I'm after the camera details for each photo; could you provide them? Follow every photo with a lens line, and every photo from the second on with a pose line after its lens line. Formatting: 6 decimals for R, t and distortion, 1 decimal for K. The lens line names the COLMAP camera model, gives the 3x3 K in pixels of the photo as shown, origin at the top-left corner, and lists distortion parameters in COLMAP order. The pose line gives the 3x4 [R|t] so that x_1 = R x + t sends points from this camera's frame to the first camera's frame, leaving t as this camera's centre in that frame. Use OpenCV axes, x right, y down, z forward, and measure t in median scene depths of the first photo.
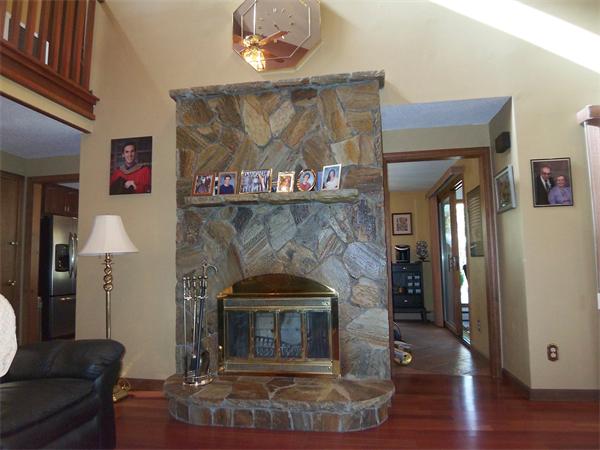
lens RADIAL K [[404.8, 0, 300.1], [0, 404.8, 225.0], [0, 0, 1]] dist [-0.021140, -0.016783]
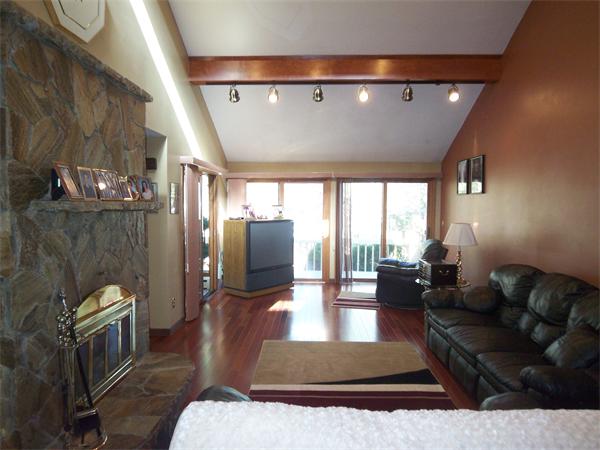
lens RADIAL K [[404.8, 0, 297.6], [0, 404.8, 225.2], [0, 0, 1]] dist [-0.021140, -0.016783]
pose [[-0.138553, -0.036741, 0.989673, -0.904709], [-0.093631, 0.995321, 0.023842, -0.072394], [-0.985919, -0.089361, -0.141344, 0.640724]]
